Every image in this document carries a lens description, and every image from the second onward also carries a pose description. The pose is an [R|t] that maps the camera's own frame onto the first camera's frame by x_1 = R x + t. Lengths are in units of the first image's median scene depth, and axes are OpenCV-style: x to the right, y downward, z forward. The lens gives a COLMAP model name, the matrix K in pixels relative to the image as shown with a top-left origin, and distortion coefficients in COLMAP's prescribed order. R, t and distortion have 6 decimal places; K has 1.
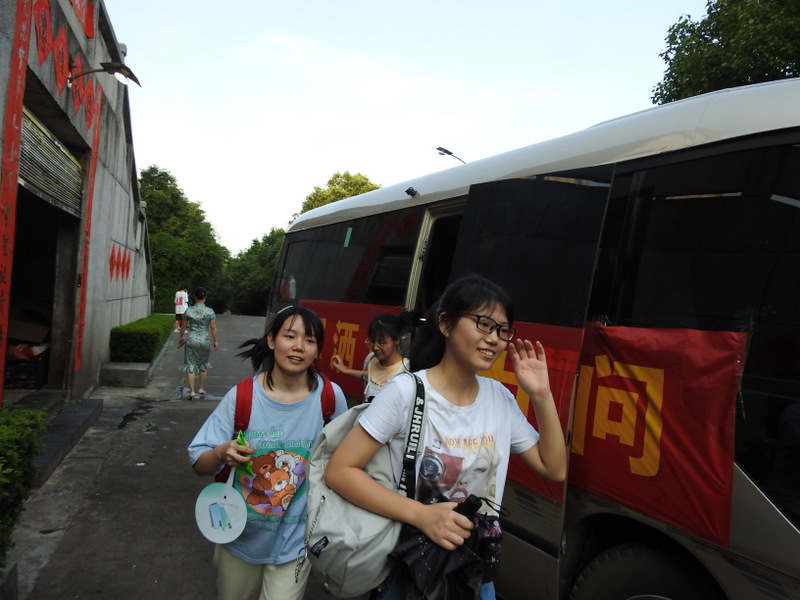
lens RADIAL K [[584.8, 0, 400.0], [0, 584.8, 300.0], [0, 0, 1]] dist [0.002194, 0.010398]
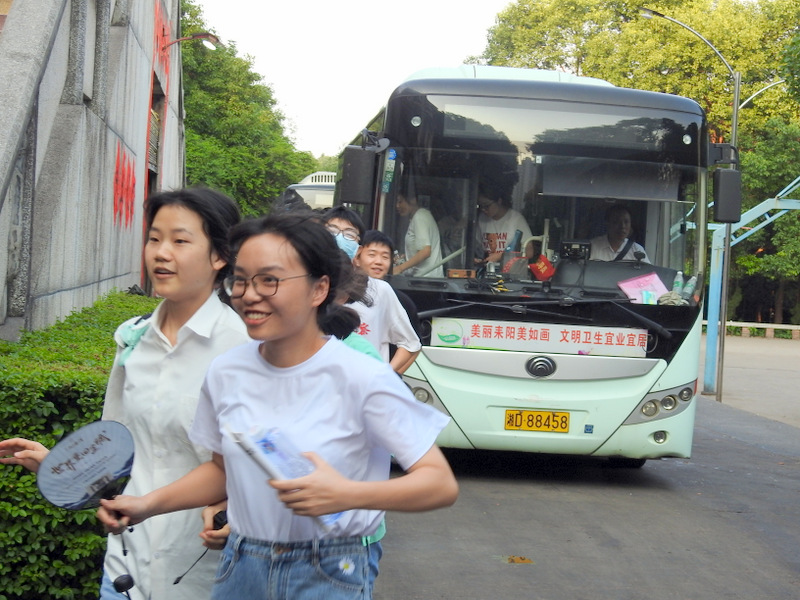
lens RADIAL K [[1748.9, 0, 400.0], [0, 1748.9, 300.0], [0, 0, 1]] dist [-0.004182, -0.014066]
pose [[0.971523, -0.013140, -0.236582, 0.092656], [0.016628, 0.999780, 0.012753, 0.006552], [0.236363, -0.016324, 0.971528, -0.307866]]
